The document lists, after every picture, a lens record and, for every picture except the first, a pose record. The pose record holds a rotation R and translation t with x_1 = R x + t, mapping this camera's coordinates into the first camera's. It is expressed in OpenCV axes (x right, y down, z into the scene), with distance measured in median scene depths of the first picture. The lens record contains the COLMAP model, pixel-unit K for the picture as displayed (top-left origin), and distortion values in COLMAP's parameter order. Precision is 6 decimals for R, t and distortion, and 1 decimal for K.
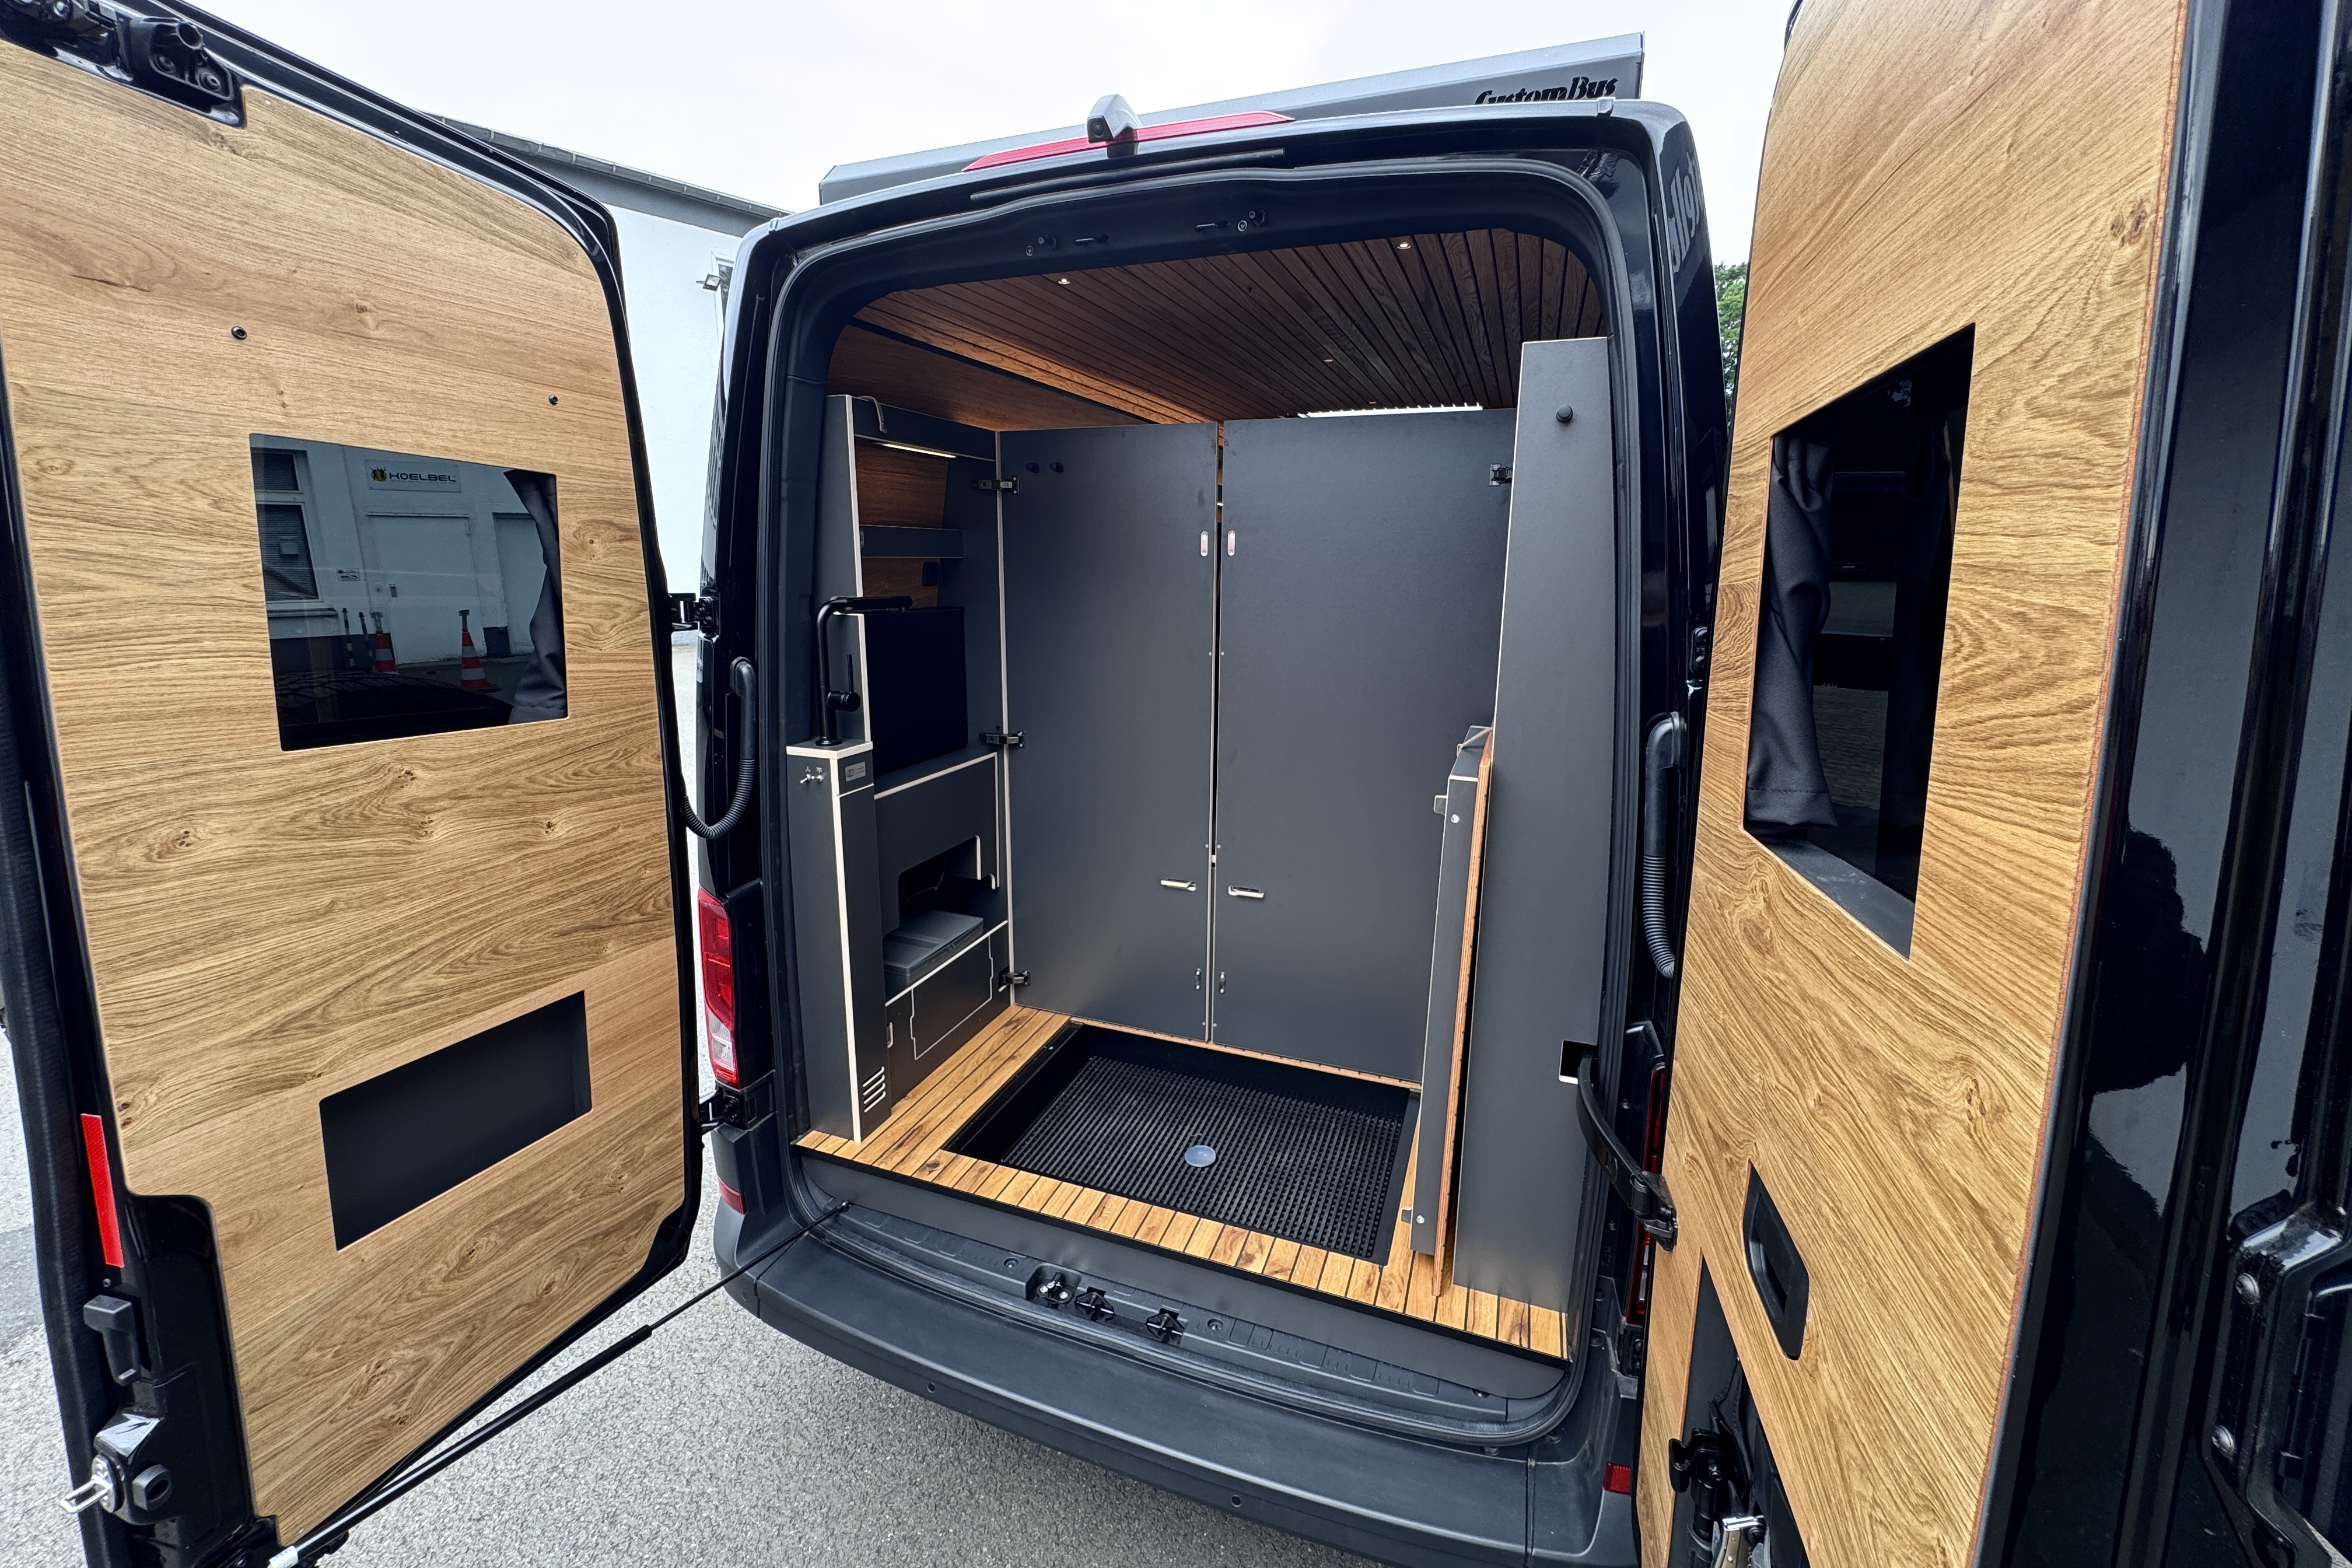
lens RADIAL K [[931.4, 0, 1165.0], [0, 931.4, 753.9], [0, 0, 1]] dist [-0.003078, 0.000006]
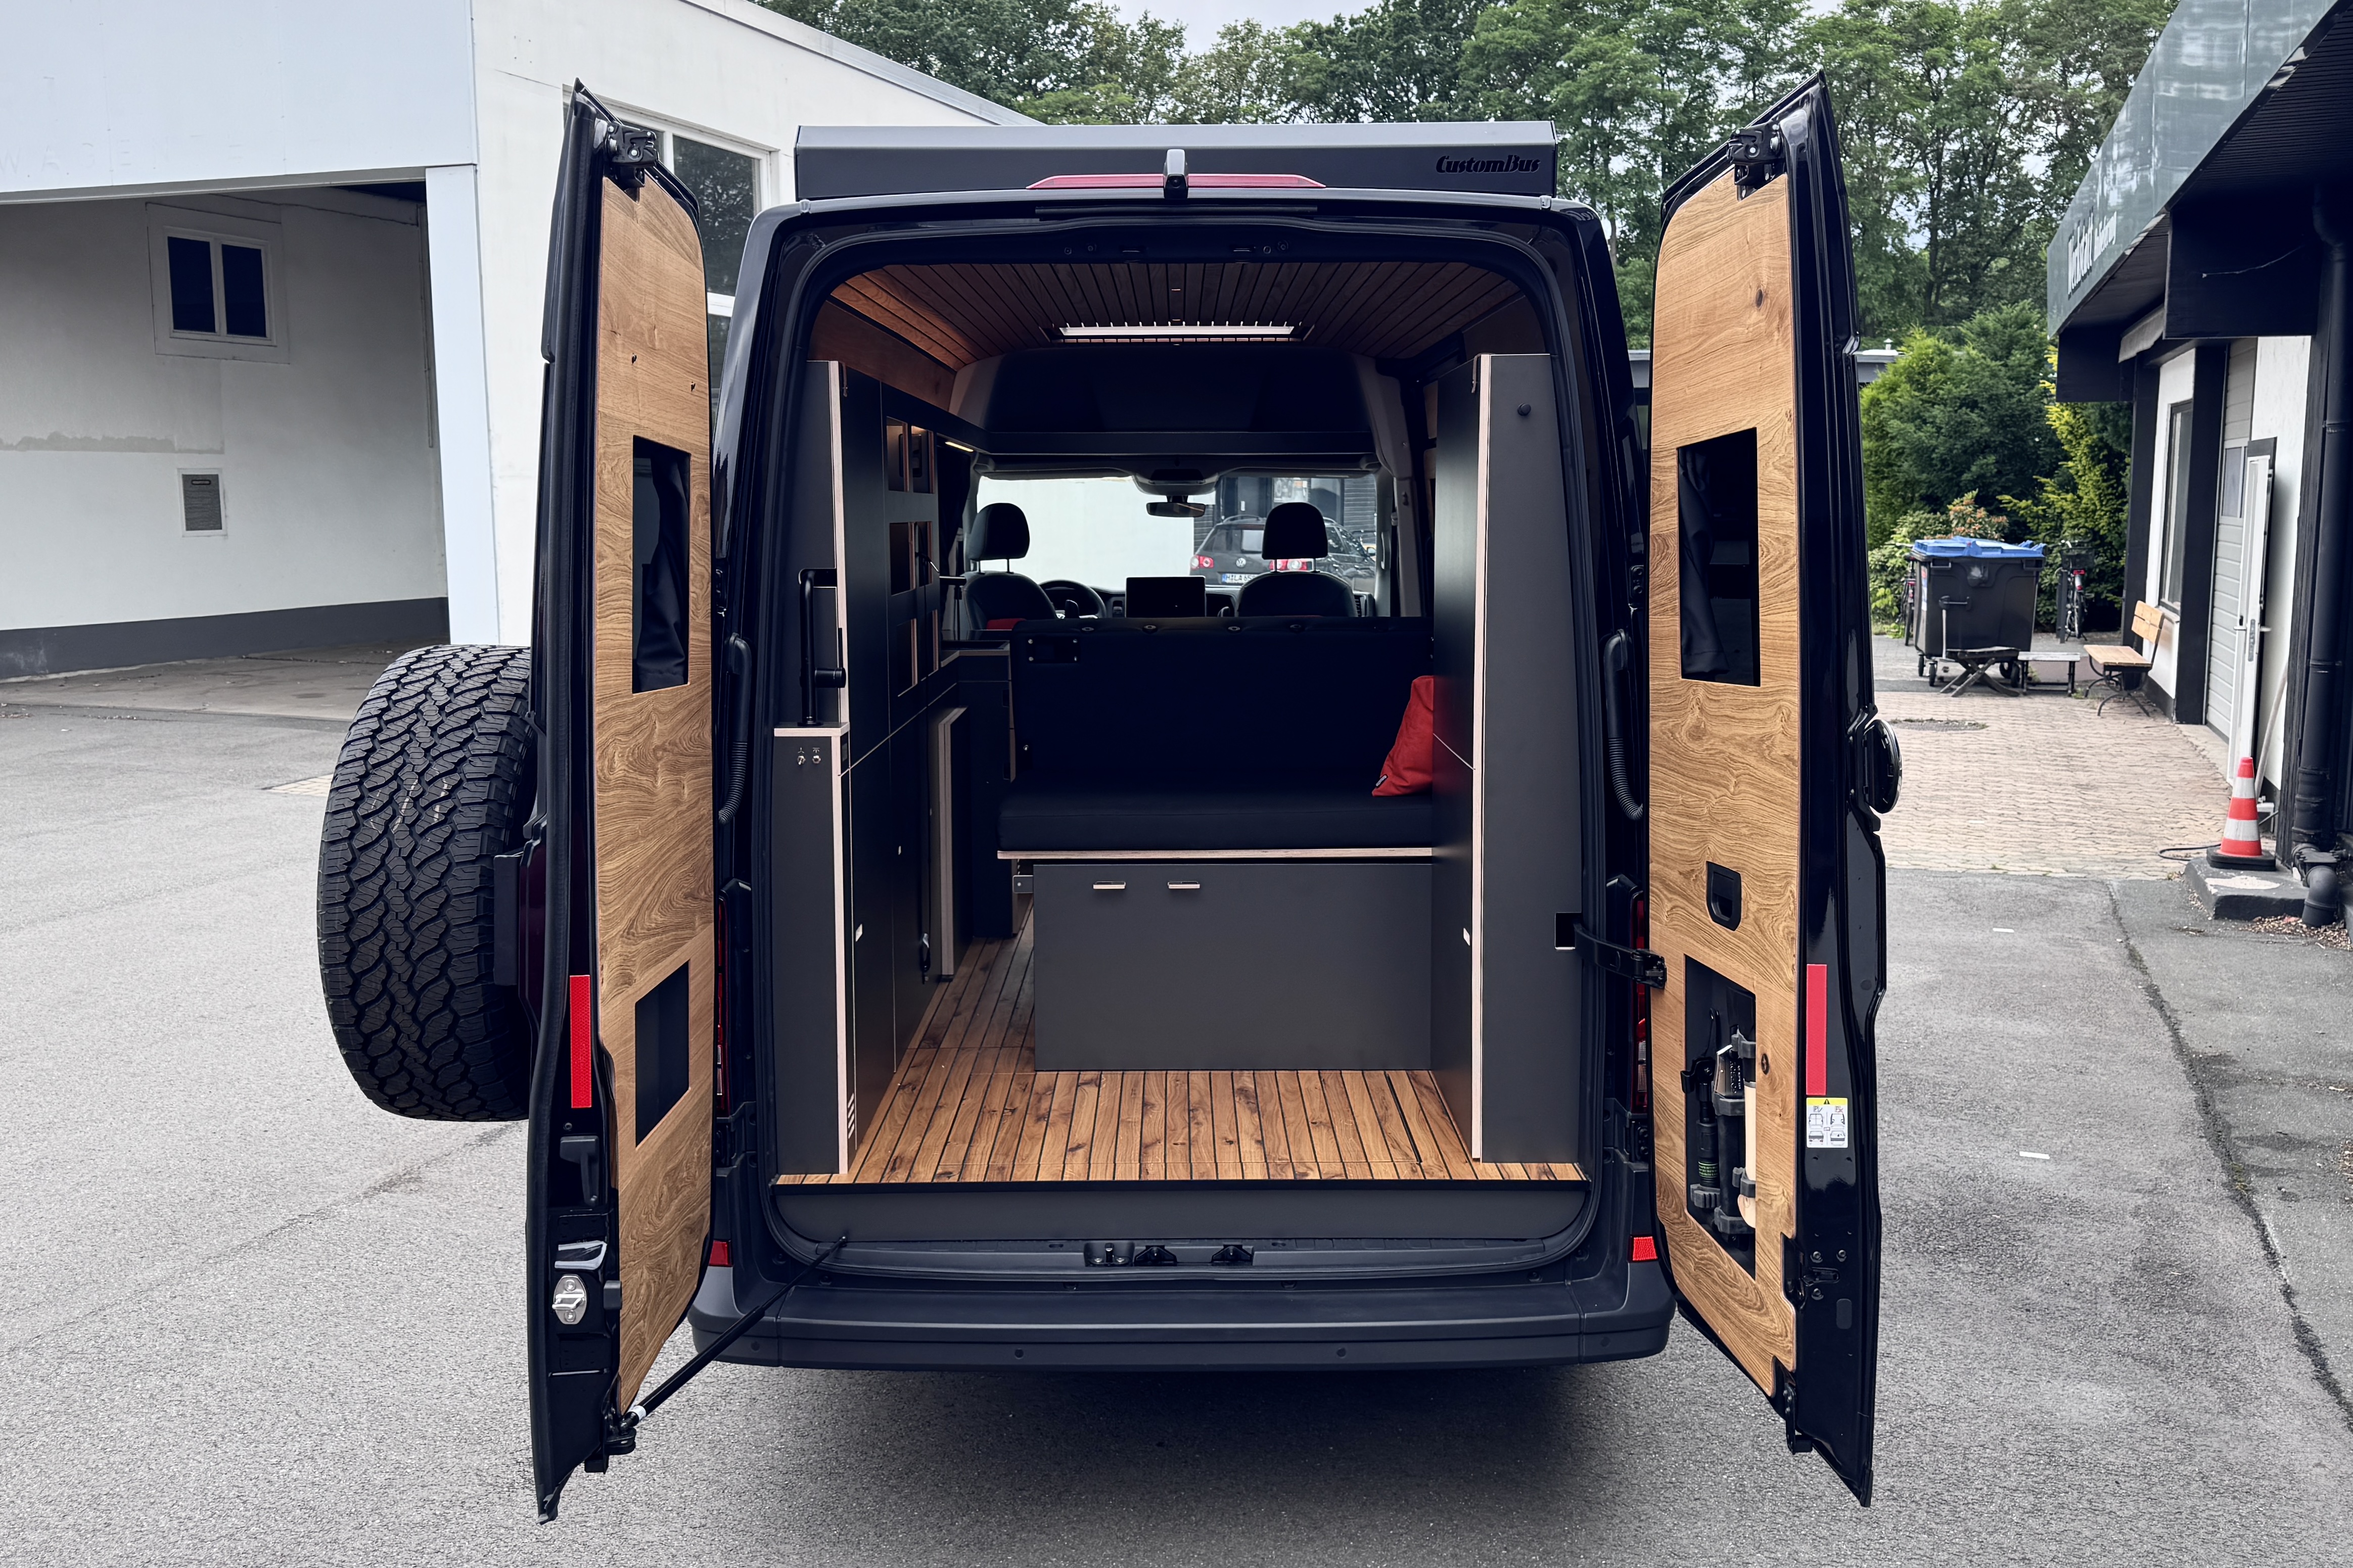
lens RADIAL K [[1801.2, 0, 1176.0], [0, 1801.2, 762.9], [0, 0, 1]] dist [0.008996, -0.010709]
pose [[0.942764, -0.059035, 0.328194, -0.830618], [0.082131, 0.994993, -0.056950, 0.218039], [-0.323189, 0.080645, 0.942892, -1.109576]]
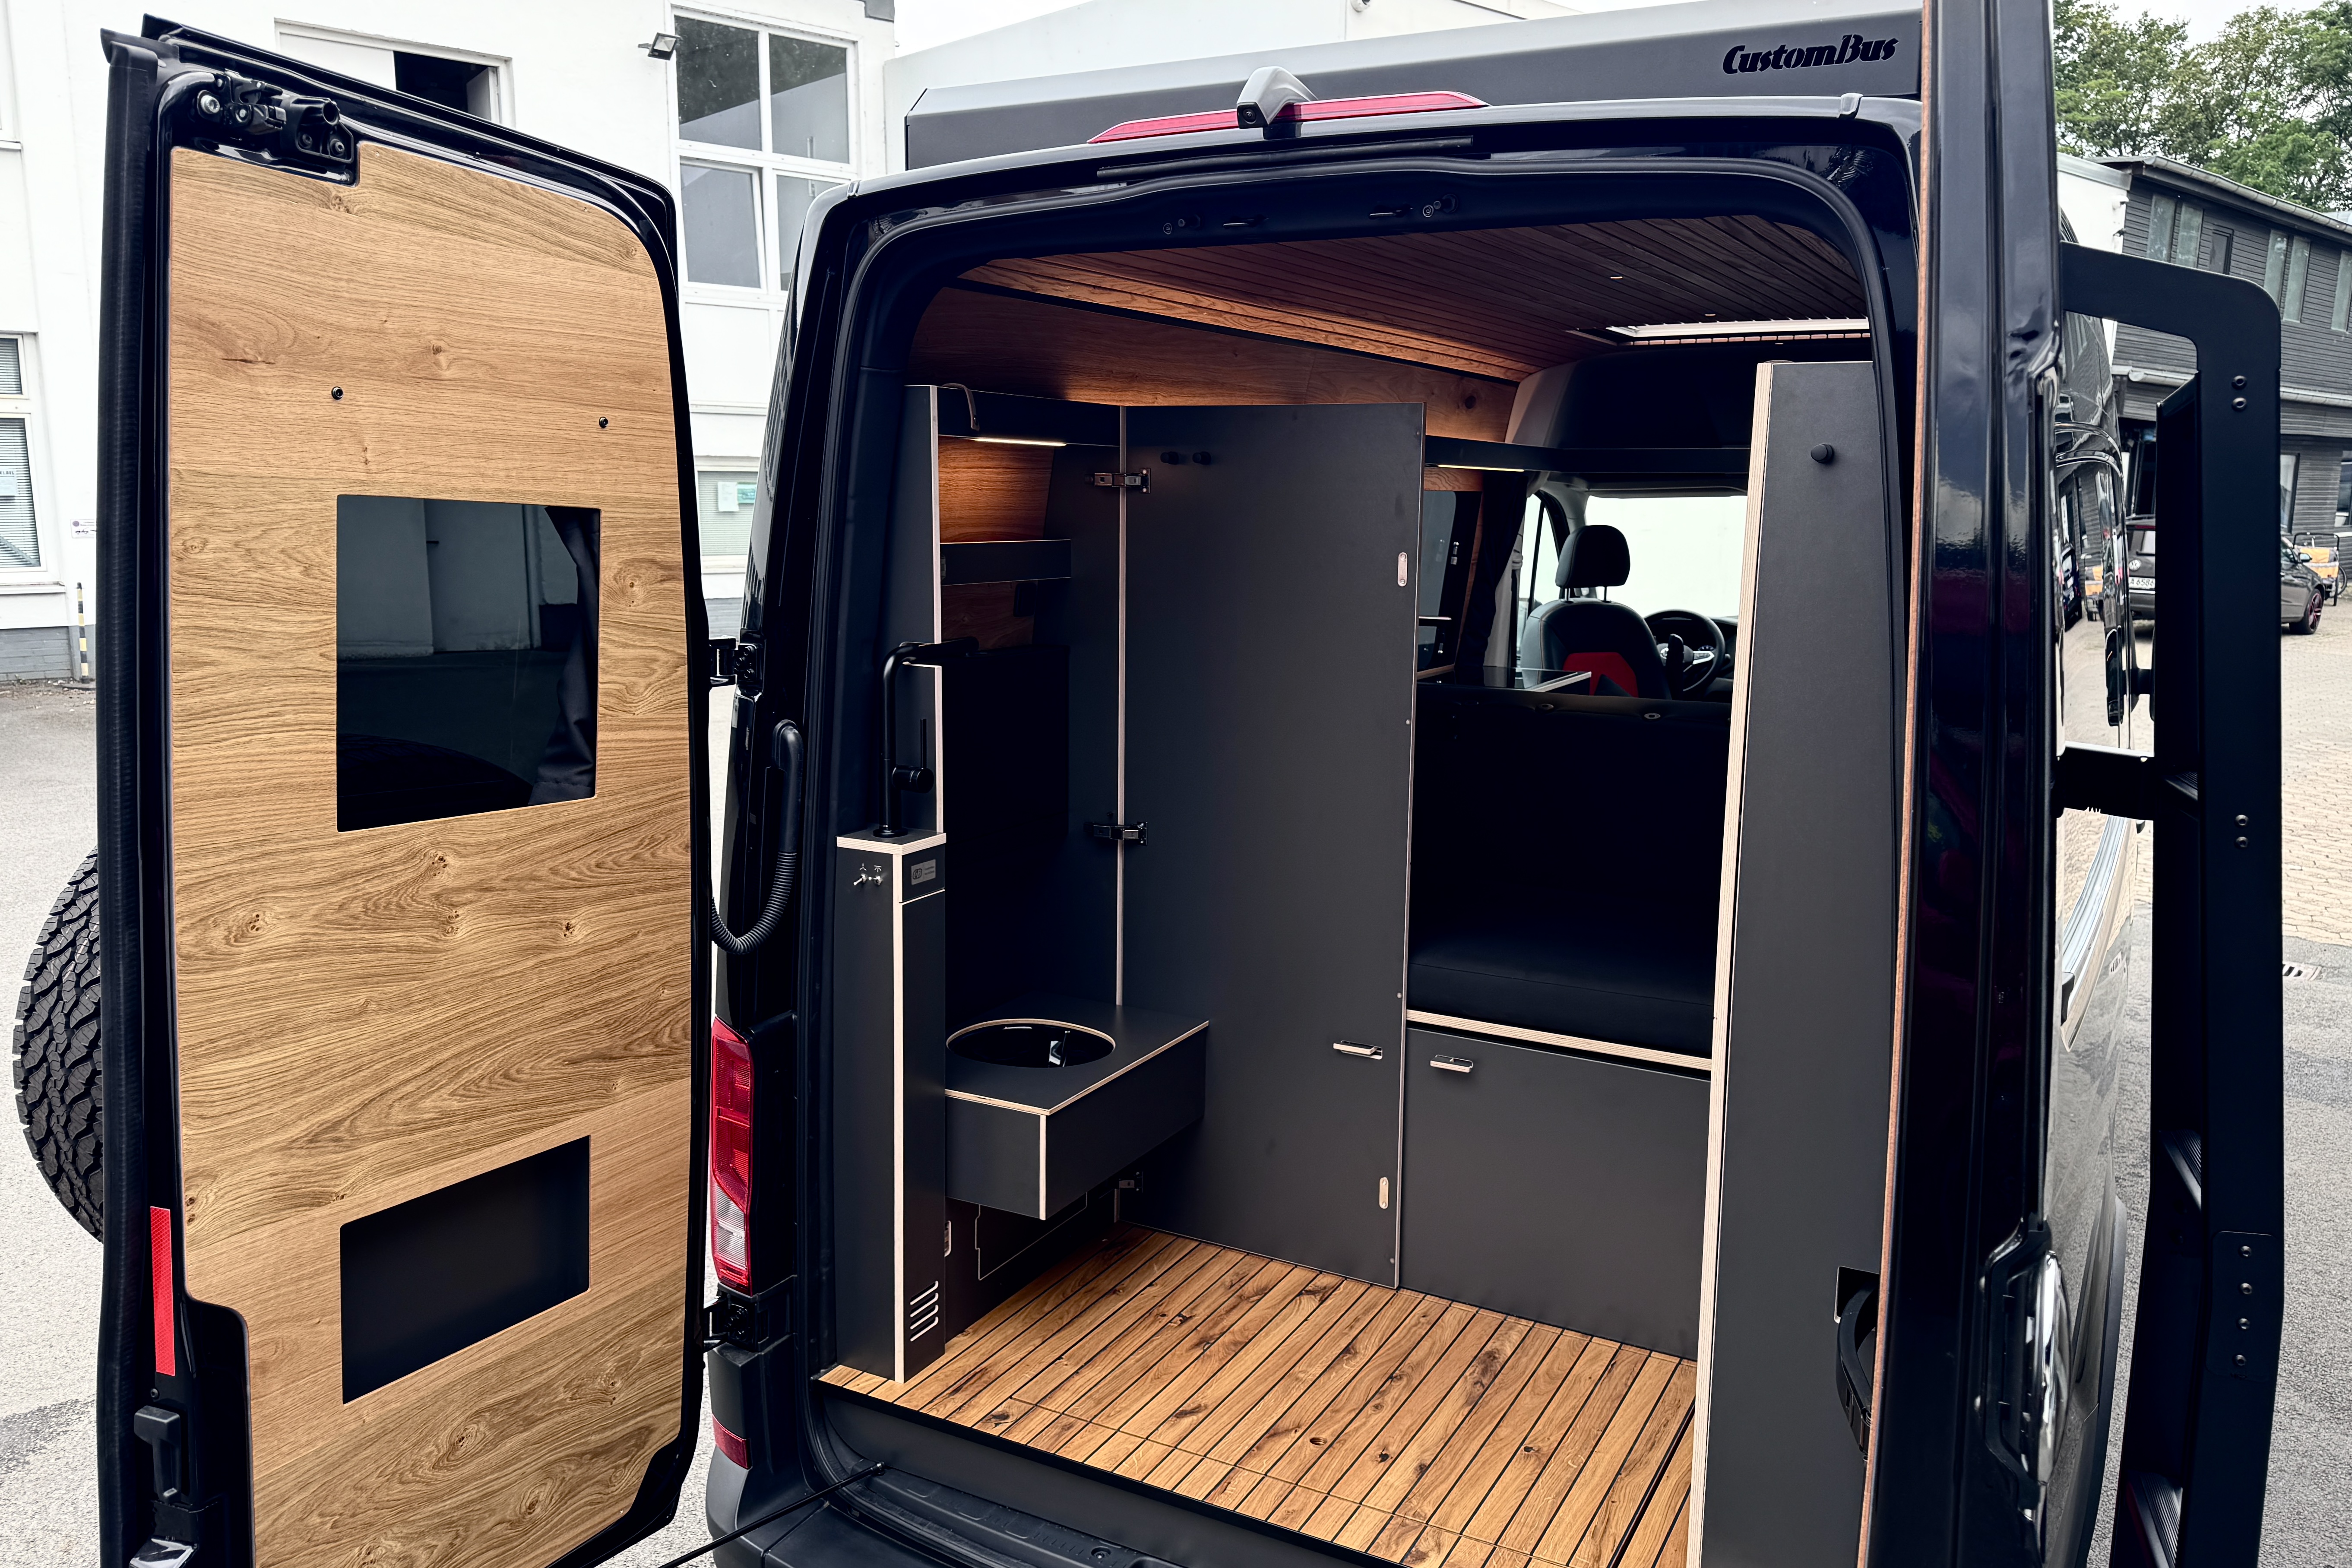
lens RADIAL K [[1651.3, 0, 1200.7], [0, 1651.3, 773.2], [0, 0, 1]] dist [0.042247, -0.038616]
pose [[0.992109, 0.025190, -0.122820, 0.074921], [-0.031189, 0.998400, -0.047172, -0.007342], [0.121436, 0.050631, 0.991307, -0.416044]]
